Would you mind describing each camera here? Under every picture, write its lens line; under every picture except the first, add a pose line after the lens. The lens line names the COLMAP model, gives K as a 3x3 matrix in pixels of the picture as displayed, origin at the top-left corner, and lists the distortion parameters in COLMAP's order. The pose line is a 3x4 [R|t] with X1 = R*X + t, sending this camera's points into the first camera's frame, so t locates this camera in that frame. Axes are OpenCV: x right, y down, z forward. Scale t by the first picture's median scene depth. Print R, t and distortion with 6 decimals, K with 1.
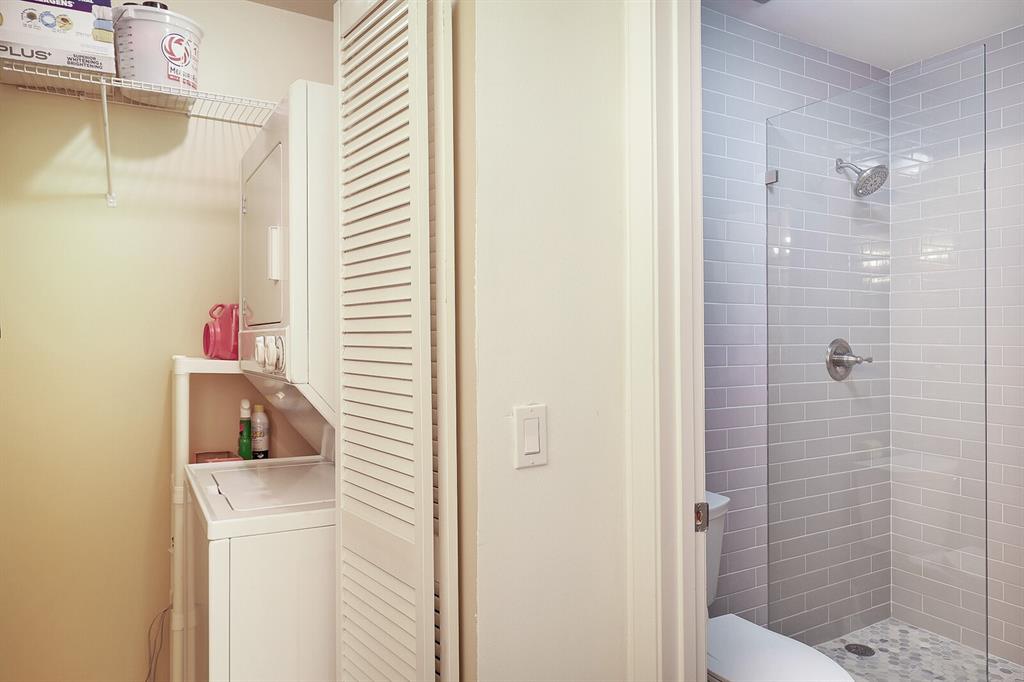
lens RADIAL K [[653.3, 0, 512.0], [0, 653.3, 341.0], [0, 0, 1]] dist [0.001579, -0.000514]
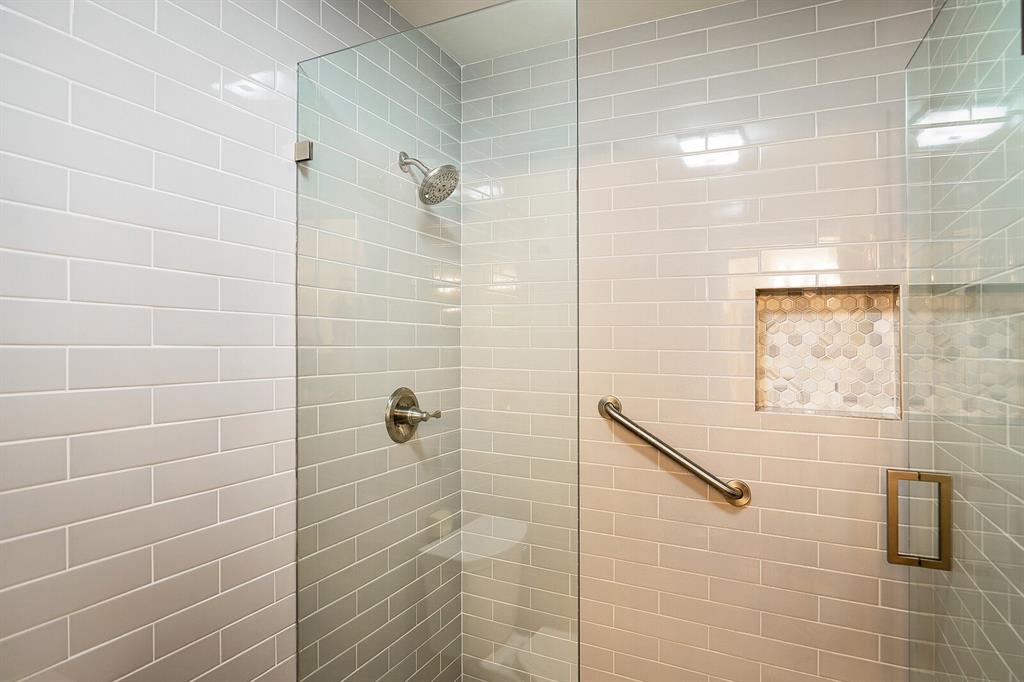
lens RADIAL K [[577.2, 0, 512.0], [0, 577.2, 341.0], [0, 0, 1]] dist [-0.001909, -0.000070]
pose [[0.822559, 0.008219, 0.568621, 0.221027], [-0.000715, 0.999910, -0.013418, -0.048282], [-0.568680, 0.010631, 0.822490, 0.370829]]
